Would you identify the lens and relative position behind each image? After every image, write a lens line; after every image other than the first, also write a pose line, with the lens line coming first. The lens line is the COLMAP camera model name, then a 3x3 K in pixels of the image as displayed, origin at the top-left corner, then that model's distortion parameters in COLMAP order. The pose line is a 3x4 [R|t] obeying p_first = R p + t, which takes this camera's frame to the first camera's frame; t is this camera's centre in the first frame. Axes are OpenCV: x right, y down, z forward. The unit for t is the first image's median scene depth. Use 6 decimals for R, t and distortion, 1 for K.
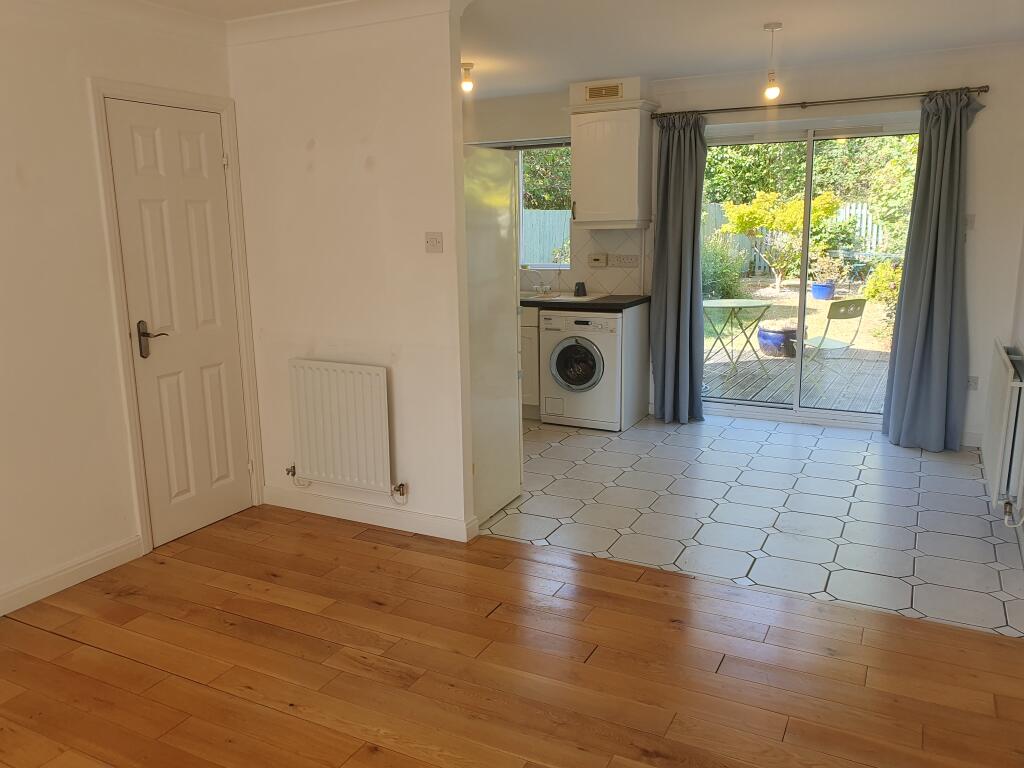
lens RADIAL K [[799.6, 0, 488.3], [0, 799.6, 385.6], [0, 0, 1]] dist [0.007920, -0.002103]
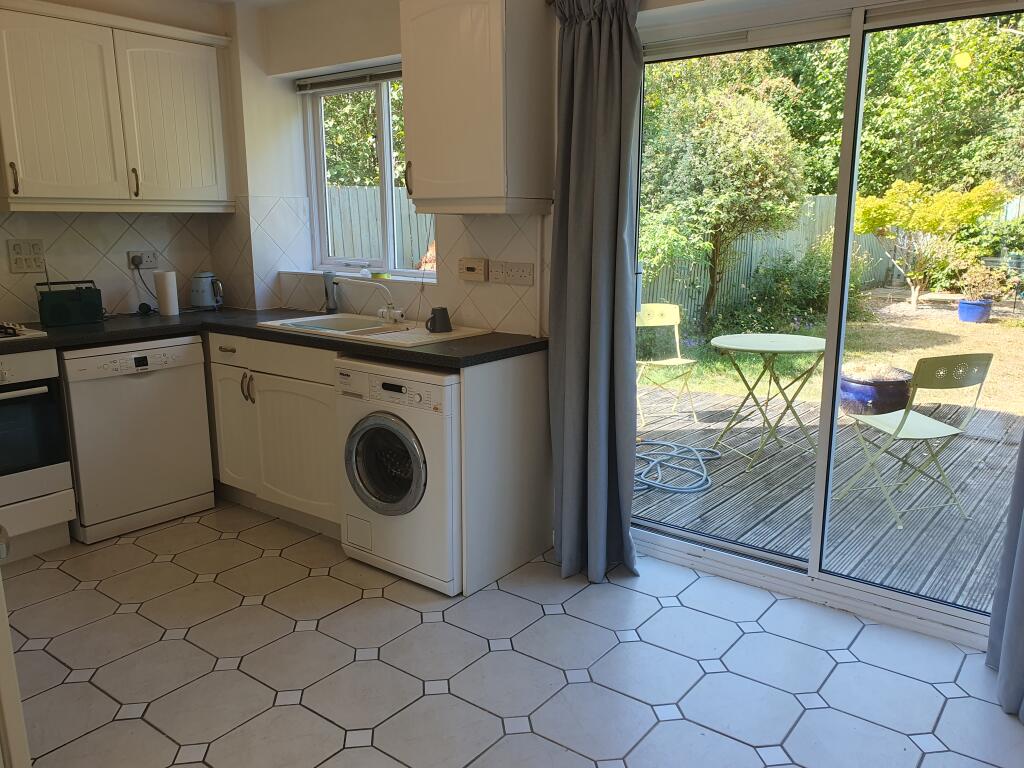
lens RADIAL K [[751.9, 0, 512.0], [0, 751.9, 384.0], [0, 0, 1]] dist [-0.104414, 0.128387]
pose [[0.979705, 0.050926, -0.193869, 0.128485], [-0.047974, 0.998650, 0.019892, -0.041694], [0.194621, -0.010188, 0.980826, 0.229318]]
